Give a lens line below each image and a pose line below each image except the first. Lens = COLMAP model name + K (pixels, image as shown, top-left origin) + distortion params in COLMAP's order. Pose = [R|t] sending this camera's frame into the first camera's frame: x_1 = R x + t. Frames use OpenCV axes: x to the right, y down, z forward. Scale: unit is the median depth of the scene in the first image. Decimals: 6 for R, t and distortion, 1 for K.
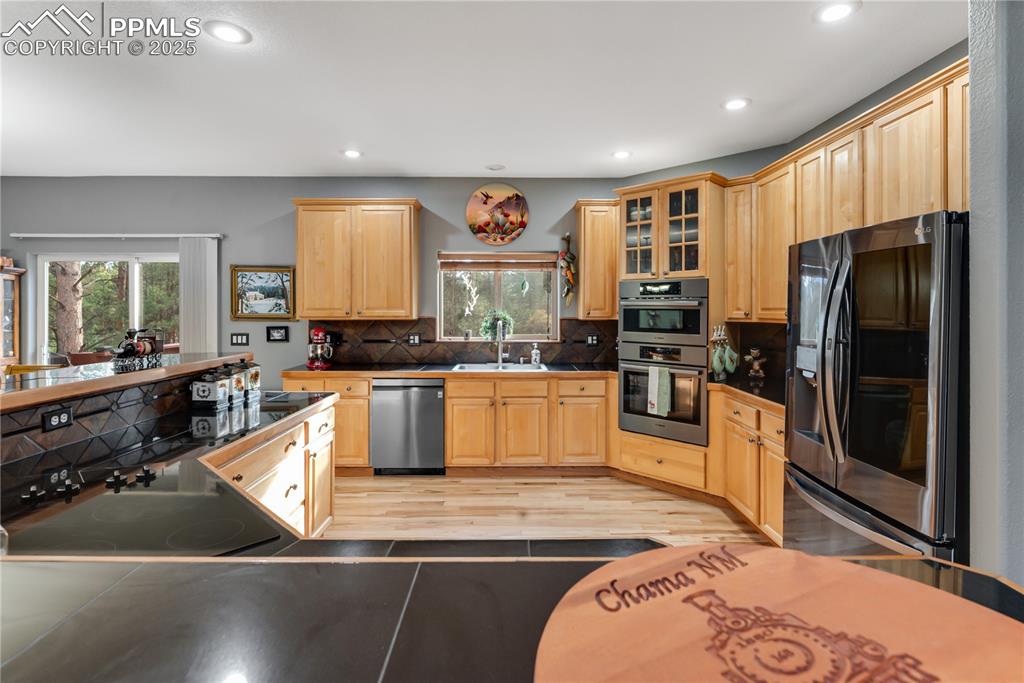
lens RADIAL K [[487.1, 0, 478.4], [0, 487.1, 310.3], [0, 0, 1]] dist [0.001195, -0.000030]
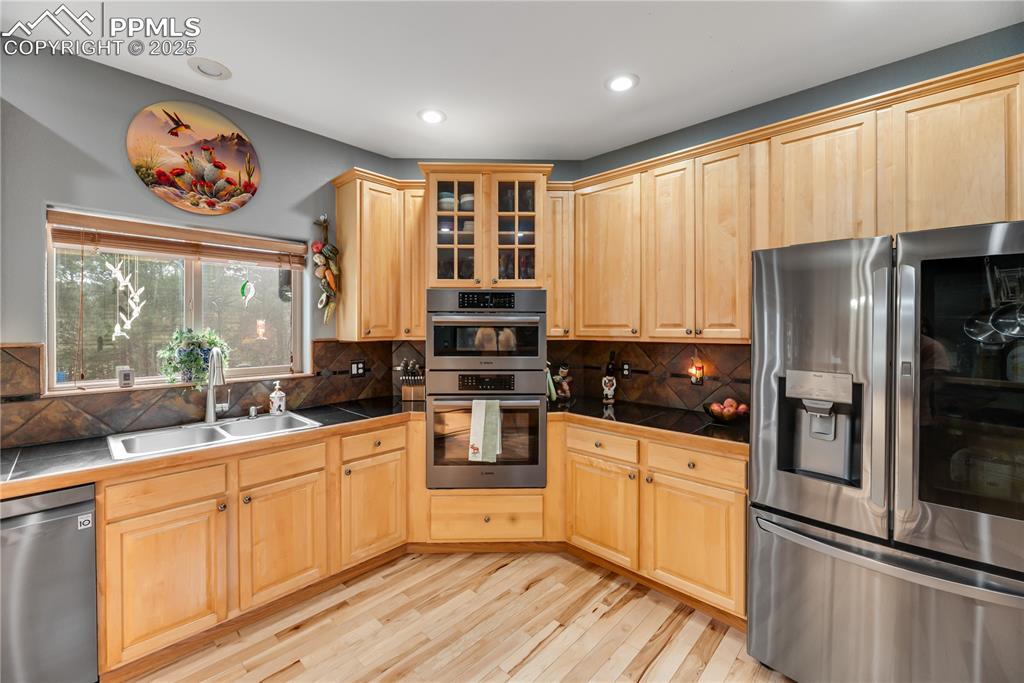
lens RADIAL K [[441.4, 0, 524.8], [0, 441.4, 326.9], [0, 0, 1]] dist [-0.003276, -0.000646]
pose [[0.661876, -0.002403, 0.749610, -0.111272], [0.003141, 0.999995, 0.000433, -0.001393], [-0.749607, 0.002068, 0.661880, 0.436165]]
